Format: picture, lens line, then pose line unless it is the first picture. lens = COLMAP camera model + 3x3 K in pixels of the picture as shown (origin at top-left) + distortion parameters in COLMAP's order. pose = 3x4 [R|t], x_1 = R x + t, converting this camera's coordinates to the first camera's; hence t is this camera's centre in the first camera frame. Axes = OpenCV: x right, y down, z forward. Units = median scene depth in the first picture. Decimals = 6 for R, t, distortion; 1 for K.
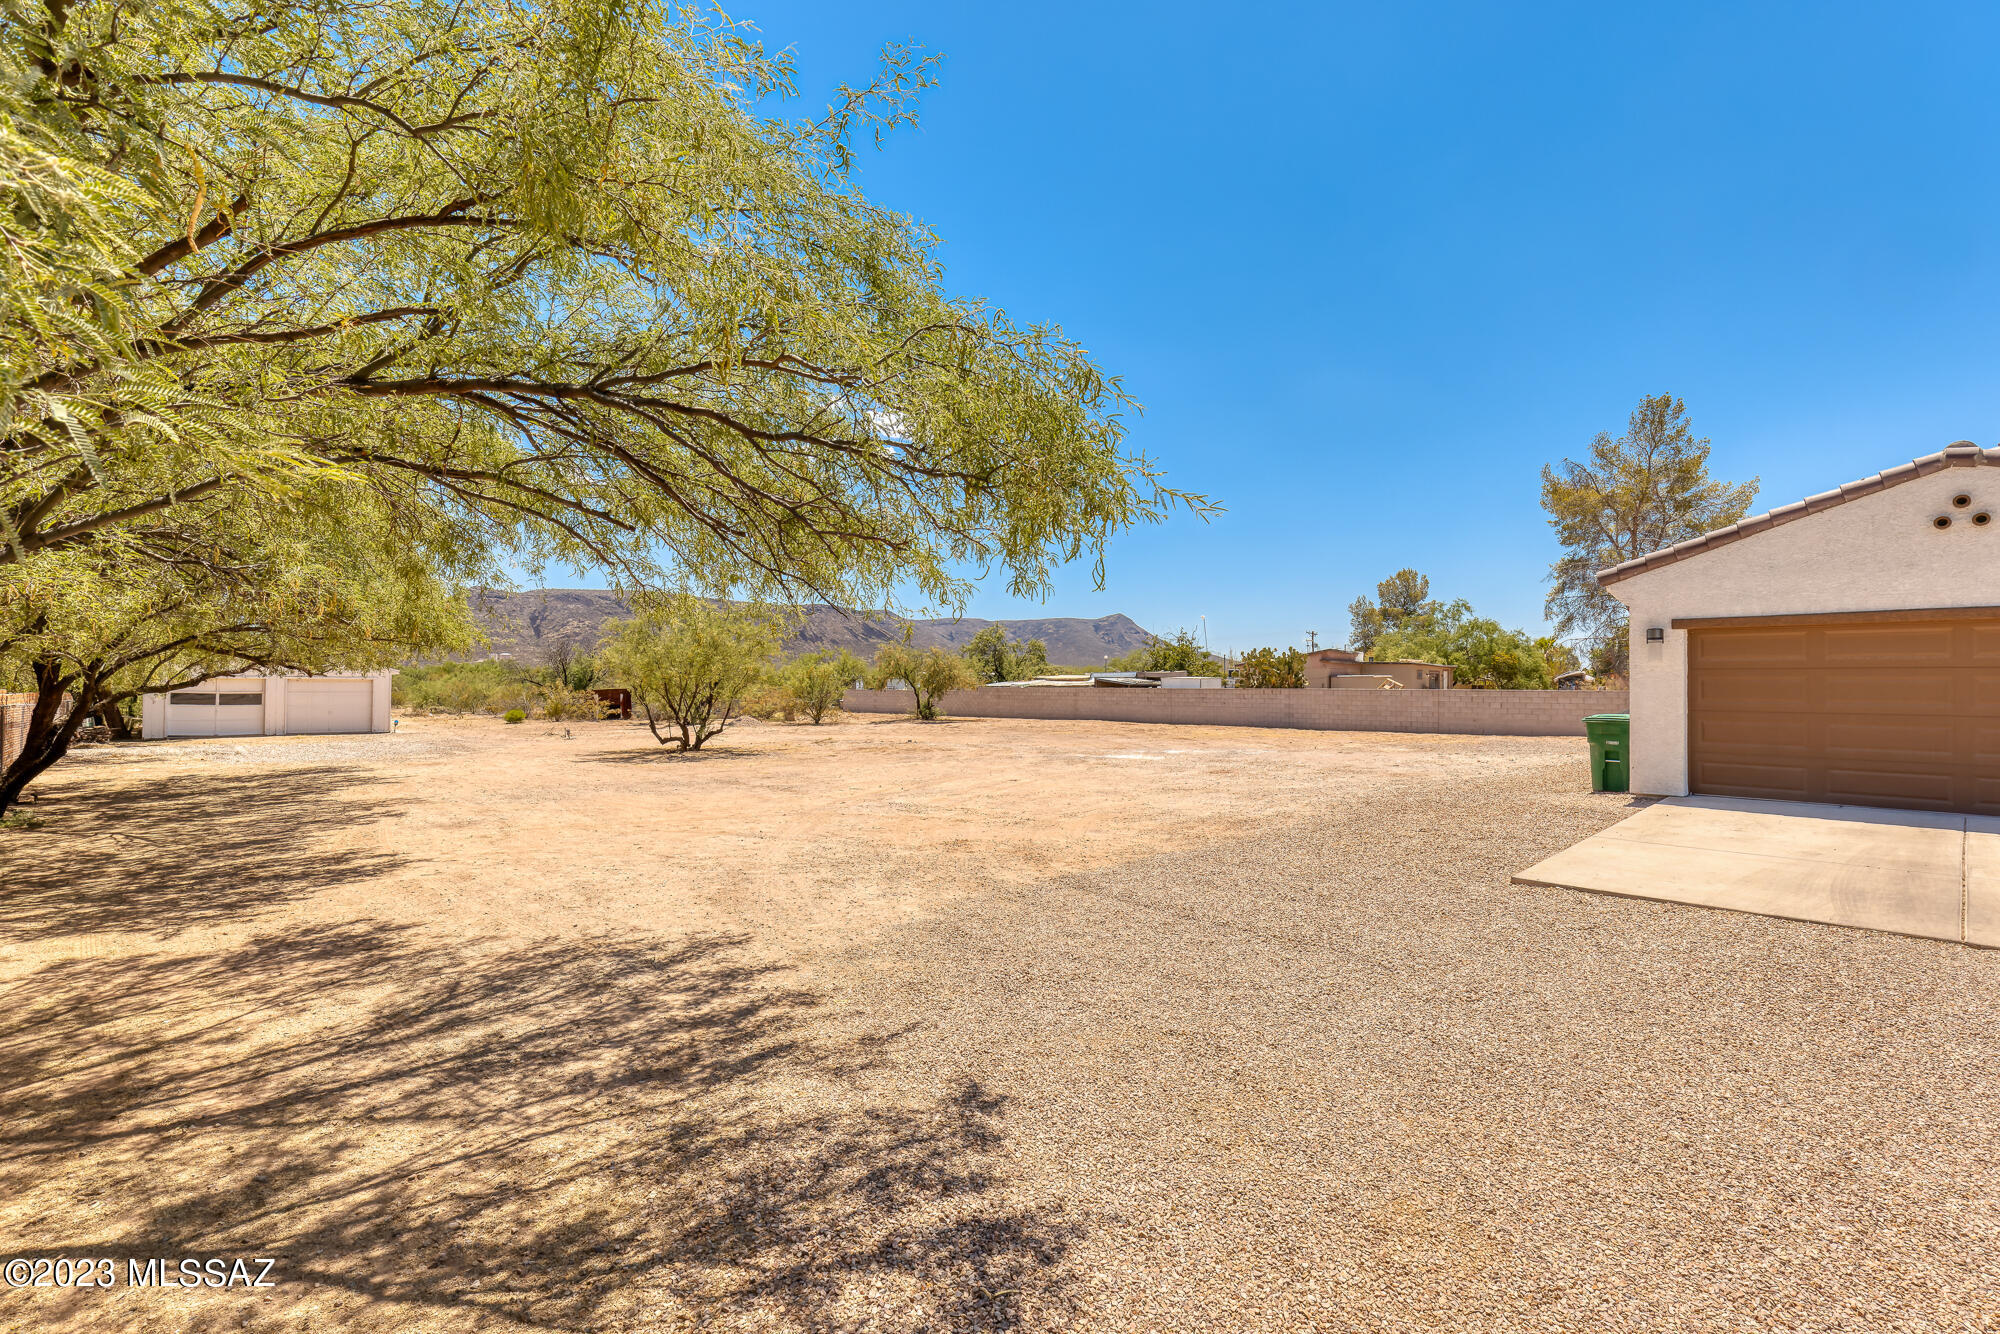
lens RADIAL K [[910.1, 0, 999.6], [0, 910.1, 674.8], [0, 0, 1]] dist [-0.000035, 0.000060]
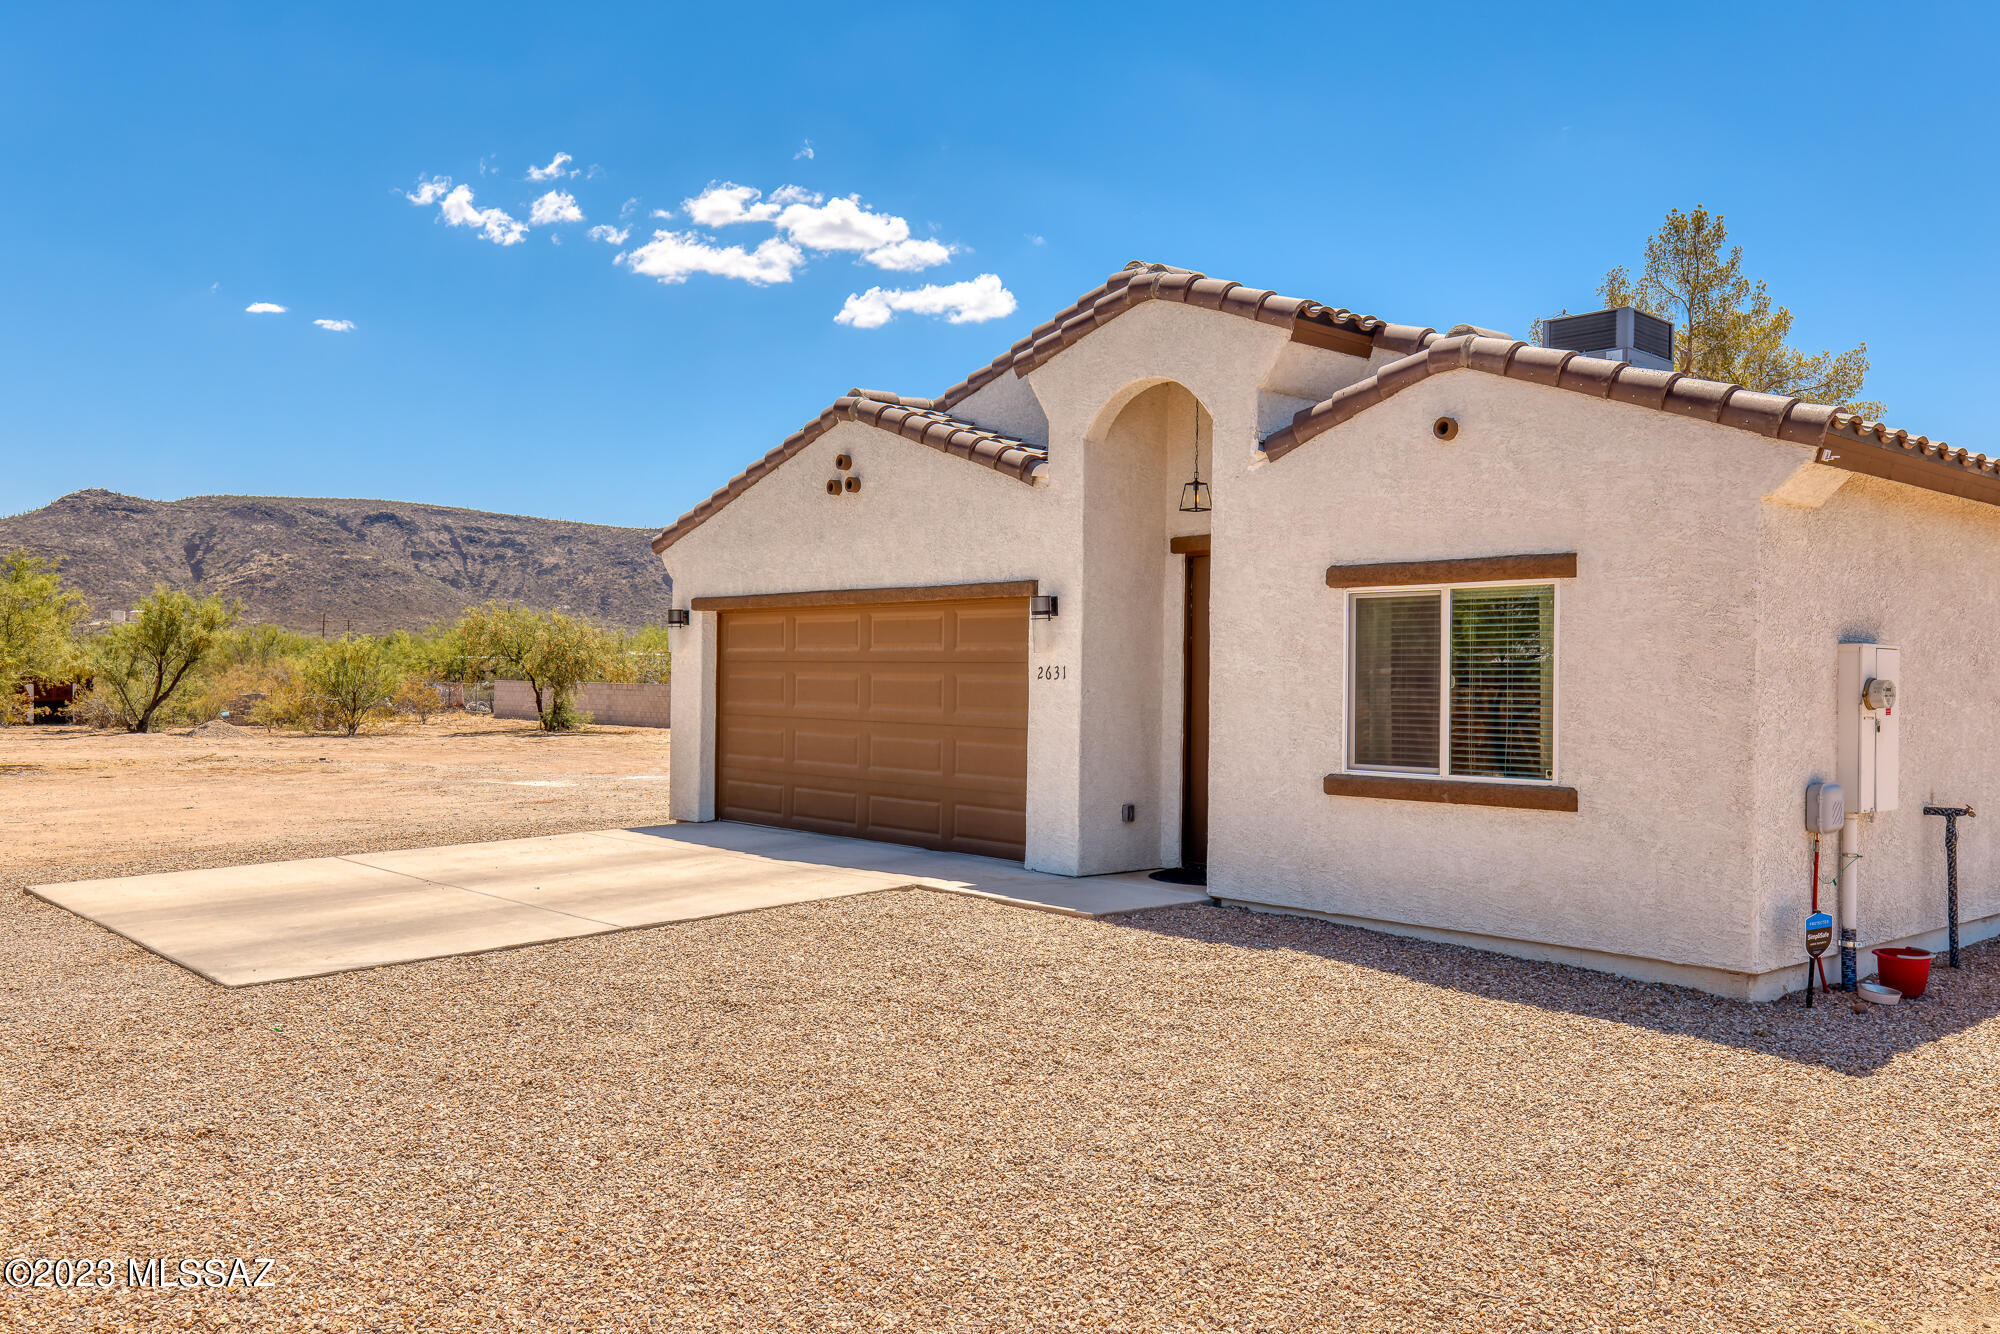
lens RADIAL K [[1644.0, 0, 1003.3], [0, 1644.0, 658.2], [0, 0, 1]] dist [-0.019316, -0.004086]
pose [[0.999861, 0.007440, -0.014896, 1.029641], [-0.007409, 0.999970, 0.002099, -0.013747], [0.014911, -0.001988, 0.999887, -0.415307]]
